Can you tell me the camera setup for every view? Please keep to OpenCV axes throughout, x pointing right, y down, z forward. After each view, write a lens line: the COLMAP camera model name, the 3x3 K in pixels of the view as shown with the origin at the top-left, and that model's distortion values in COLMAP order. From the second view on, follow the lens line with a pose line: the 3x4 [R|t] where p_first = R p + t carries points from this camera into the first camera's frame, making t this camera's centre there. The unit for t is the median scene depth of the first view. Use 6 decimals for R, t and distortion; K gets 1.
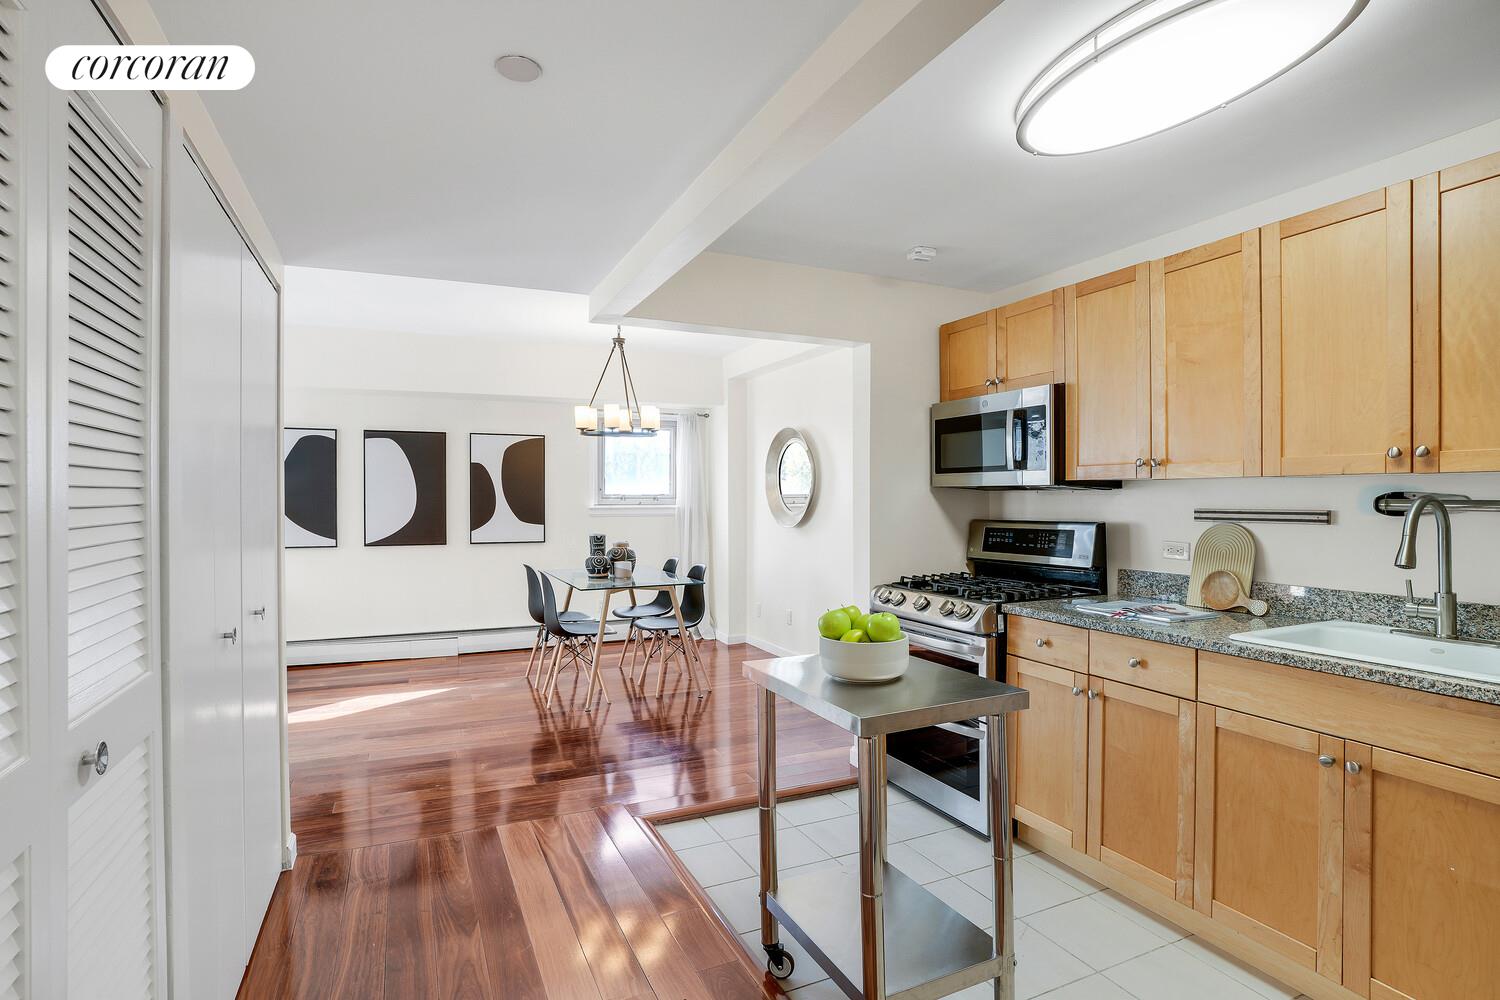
lens RADIAL K [[705.8, 0, 749.5], [0, 705.8, 500.0], [0, 0, 1]] dist [-0.051846, 0.000056]
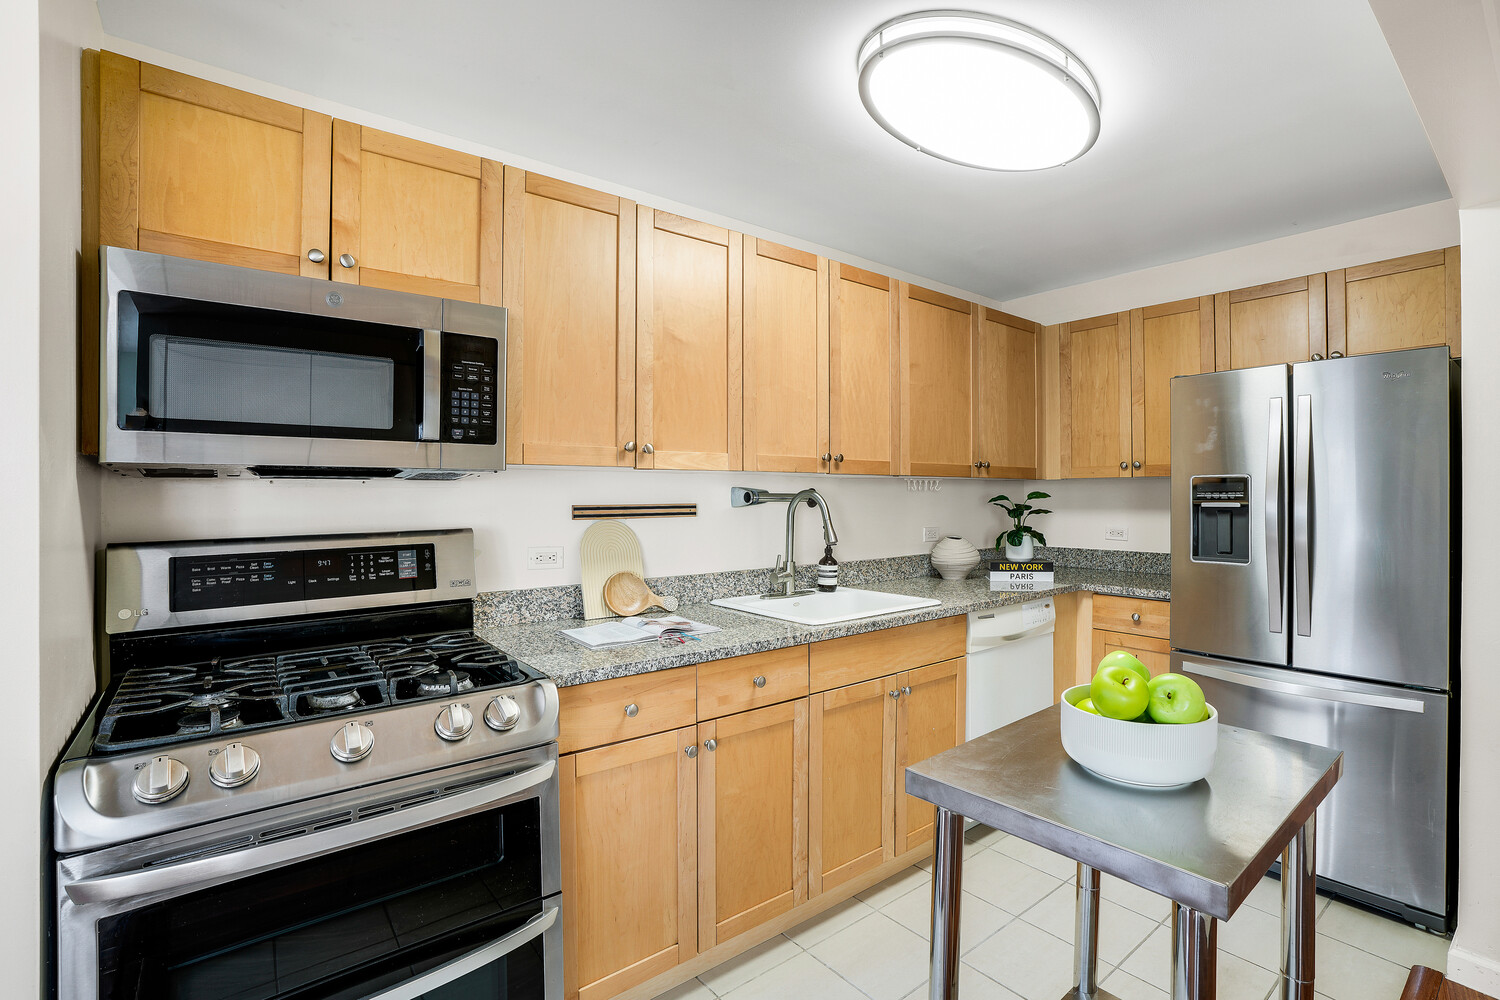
lens RADIAL K [[705.8, 0, 751.0], [0, 705.8, 493.8], [0, 0, 1]] dist [-0.051846, 0.000056]
pose [[-0.251563, 0.001878, 0.967839, -0.275324], [0.002742, 0.999995, -0.001227, 0.000546], [-0.967837, 0.002345, -0.251567, 1.152877]]
